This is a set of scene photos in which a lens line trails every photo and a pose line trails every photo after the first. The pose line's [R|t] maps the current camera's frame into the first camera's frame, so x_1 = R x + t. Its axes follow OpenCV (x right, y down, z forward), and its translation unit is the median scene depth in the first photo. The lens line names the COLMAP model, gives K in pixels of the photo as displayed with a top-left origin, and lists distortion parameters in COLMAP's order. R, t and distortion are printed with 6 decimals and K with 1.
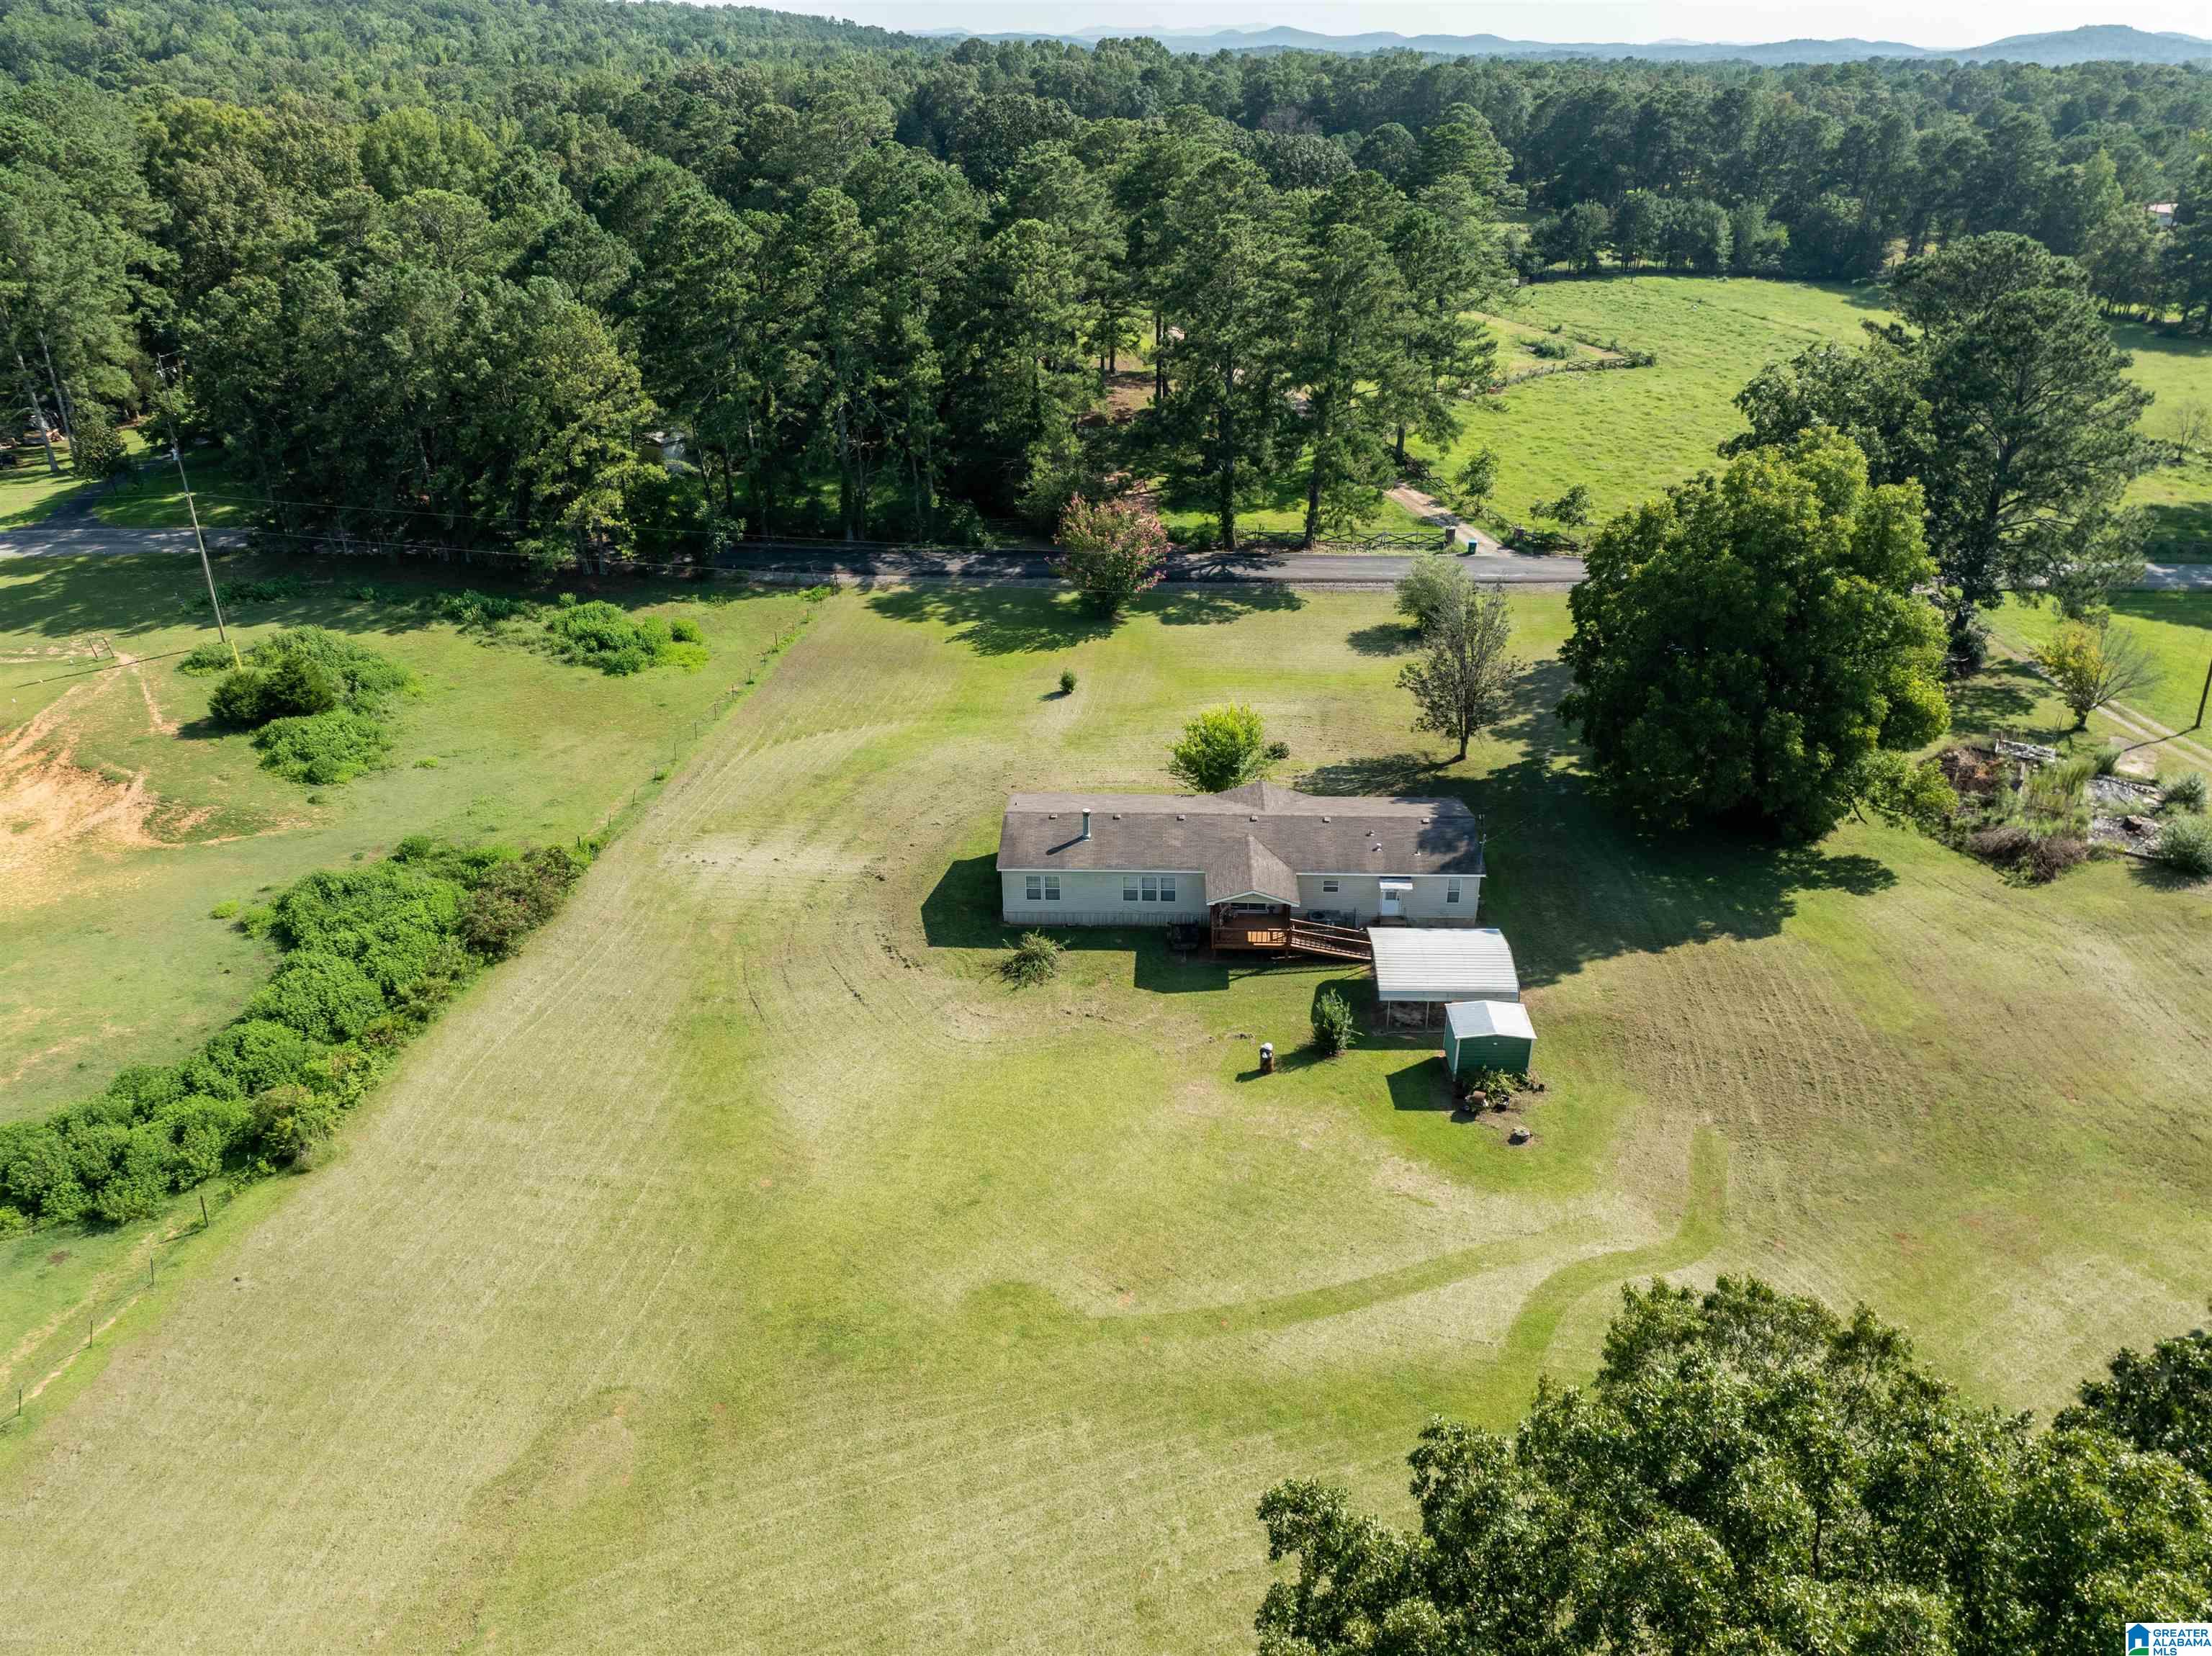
lens RADIAL K [[1549.5, 0, 1101.5], [0, 1549.5, 808.3], [0, 0, 1]] dist [-0.046434, 0.018466]
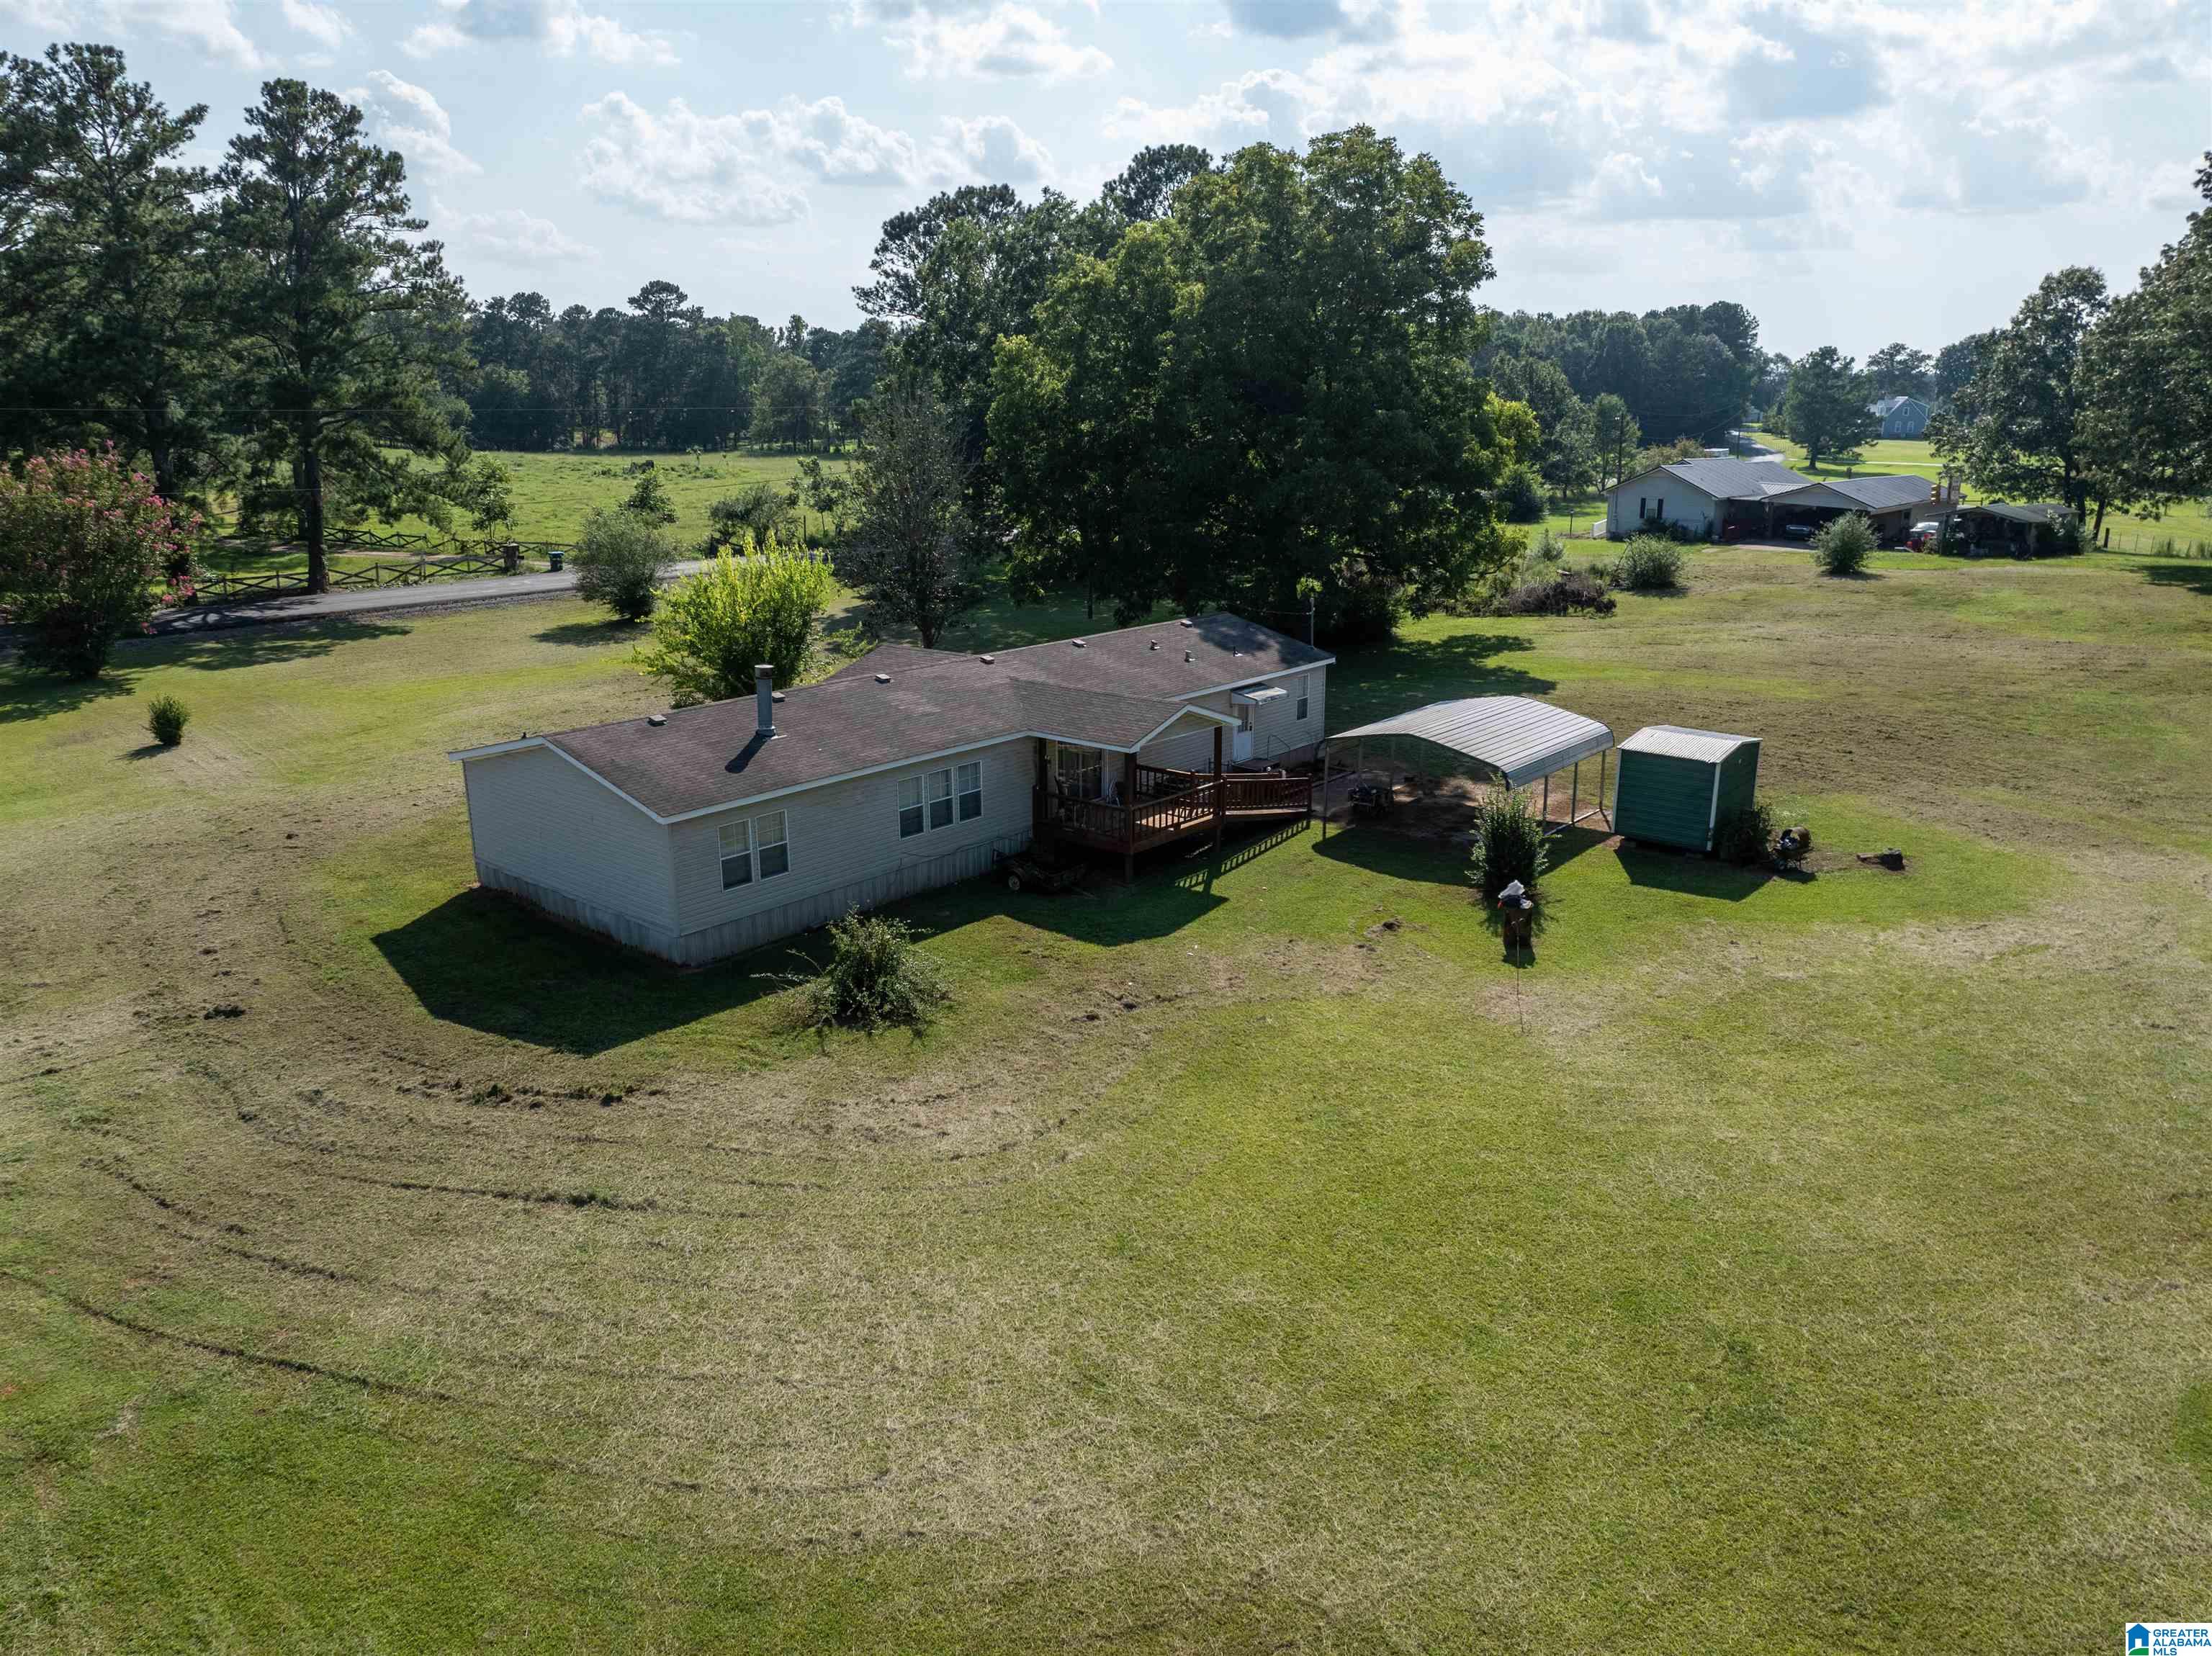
lens RADIAL K [[1549.5, 0, 1101.5], [0, 1549.5, 808.3], [0, 0, 1]] dist [-0.046434, 0.018466]
pose [[0.613747, -0.195980, 0.764792, -0.268728], [0.344012, 0.938289, -0.035631, 0.079528], [-0.710613, 0.284966, 0.643291, 0.599290]]
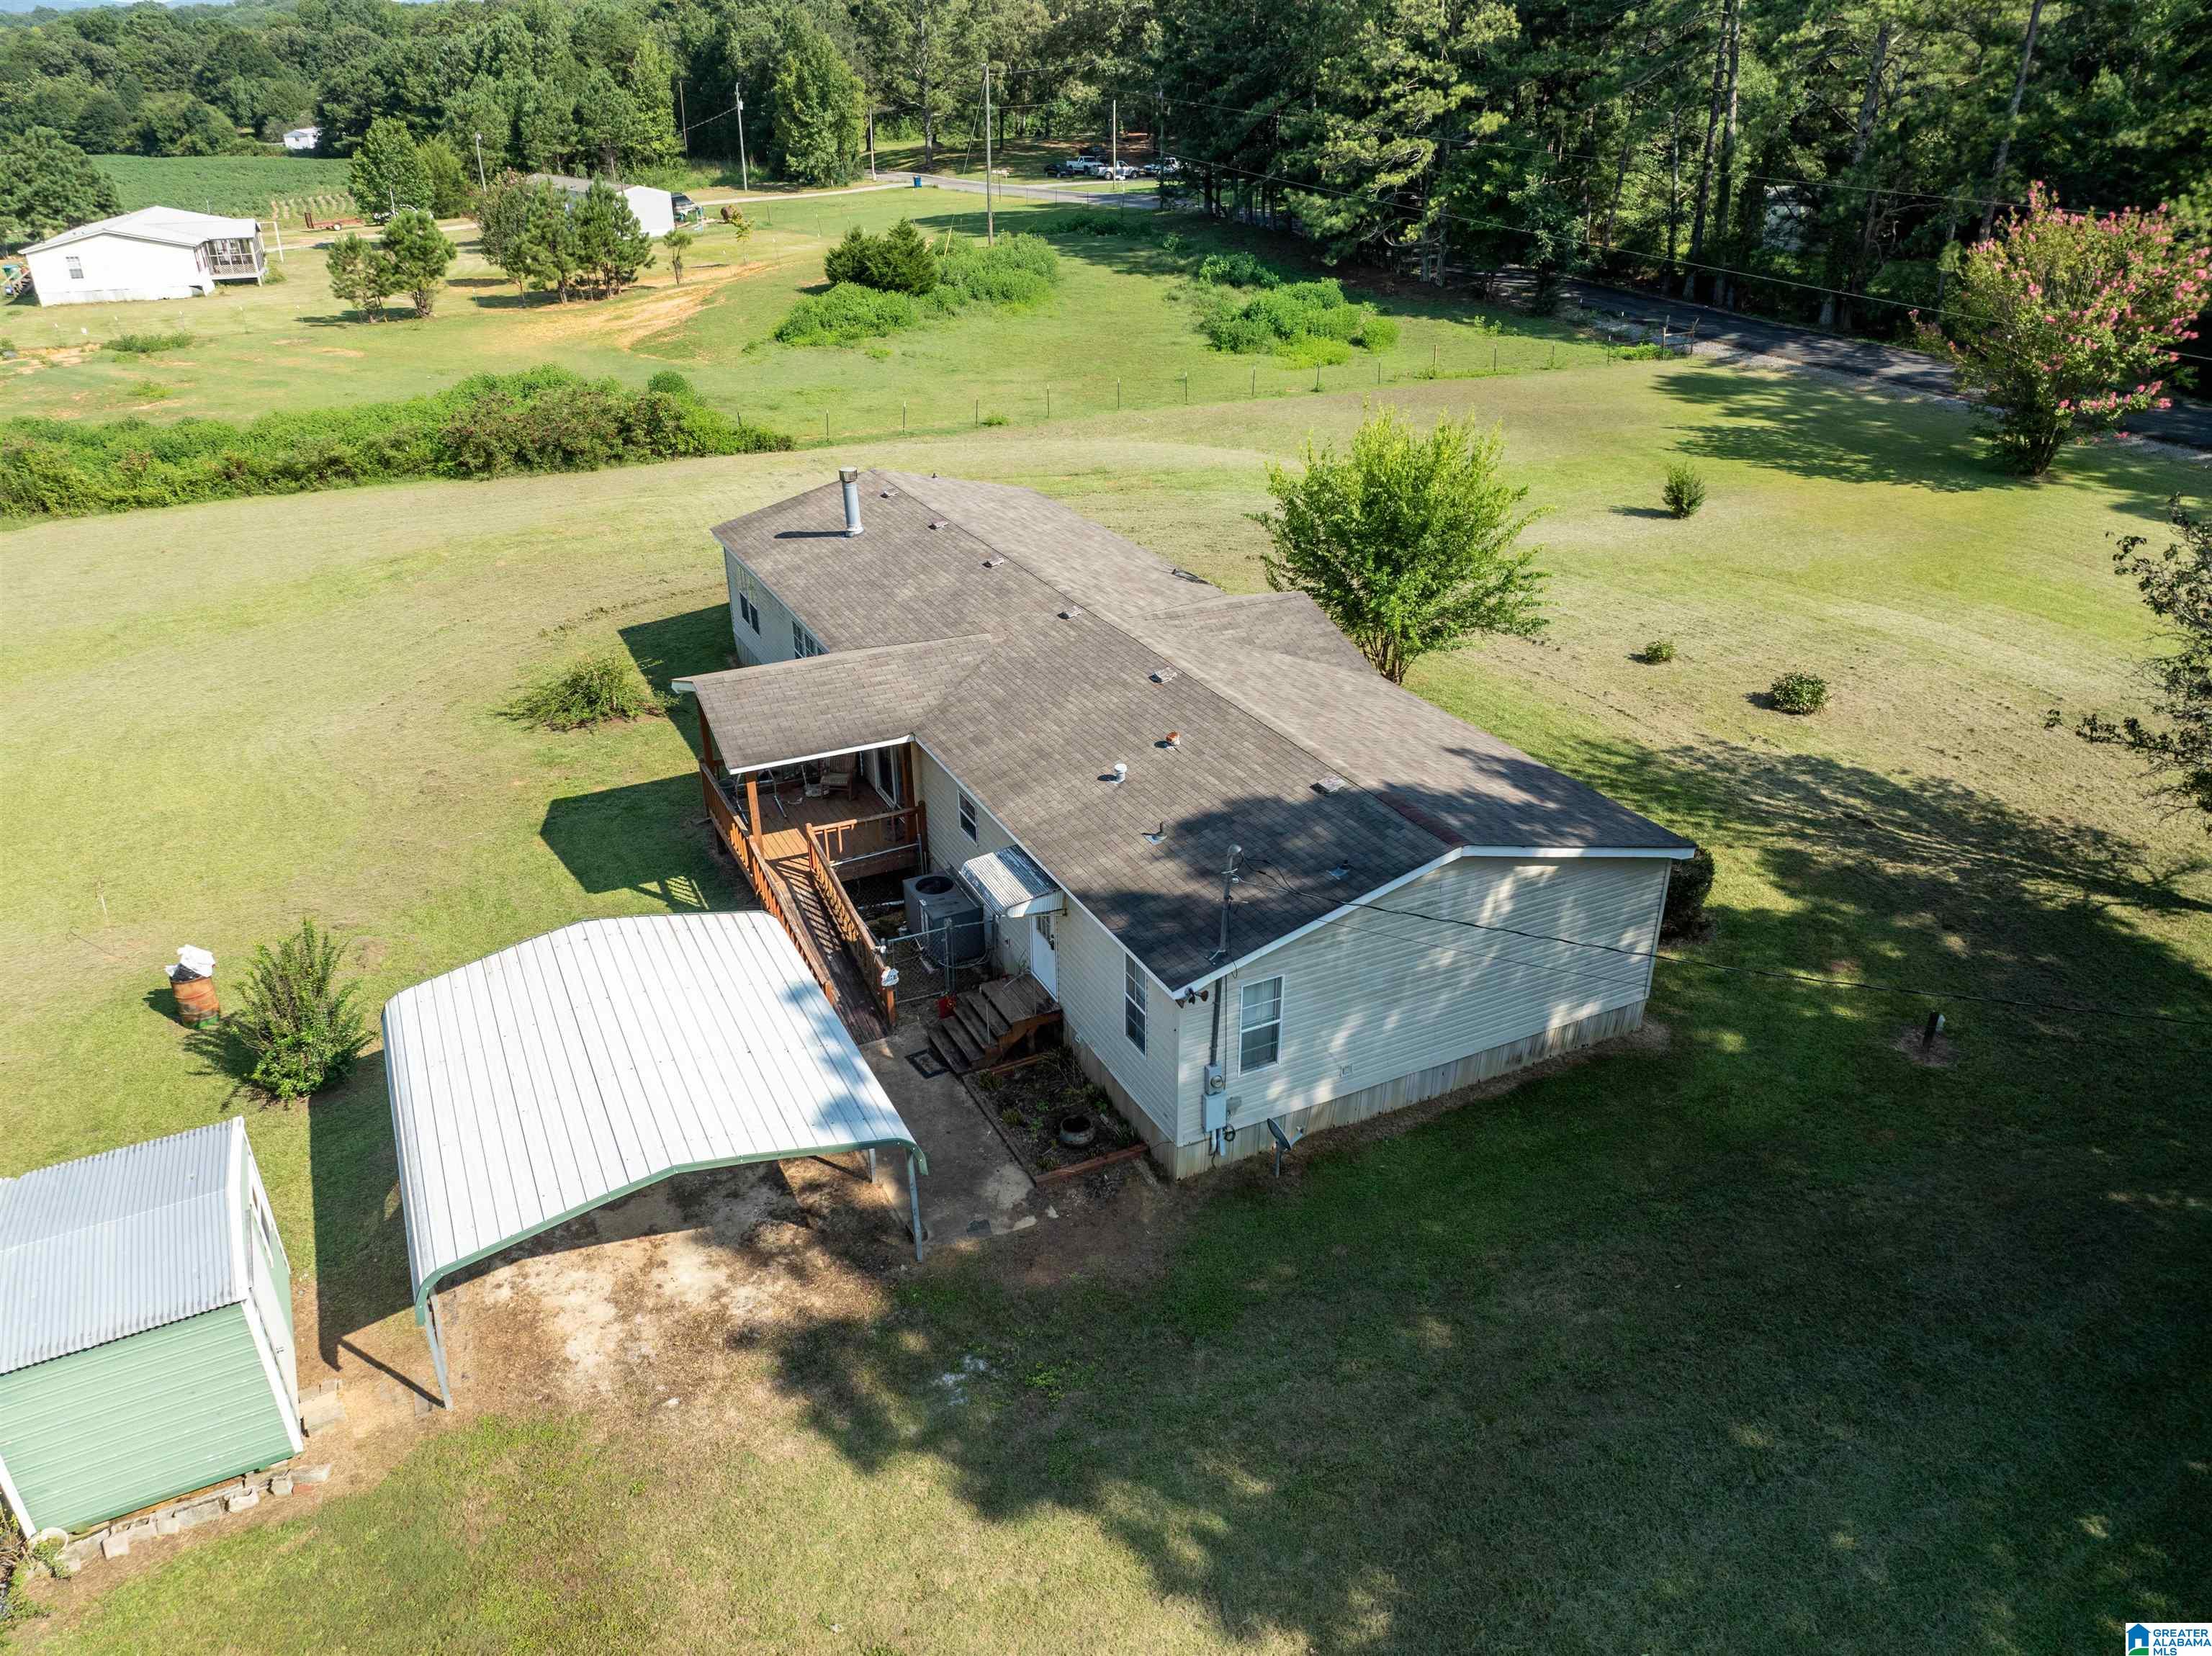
lens RADIAL K [[1572.2, 0, 1097.4], [0, 1572.2, 815.4], [0, 0, 1]] dist [-0.060944, 0.036360]
pose [[0.489320, 0.387963, -0.781057, 0.379693], [-0.383090, 0.900187, 0.207137, -0.027355], [0.783459, 0.197859, 0.589105, 0.735478]]
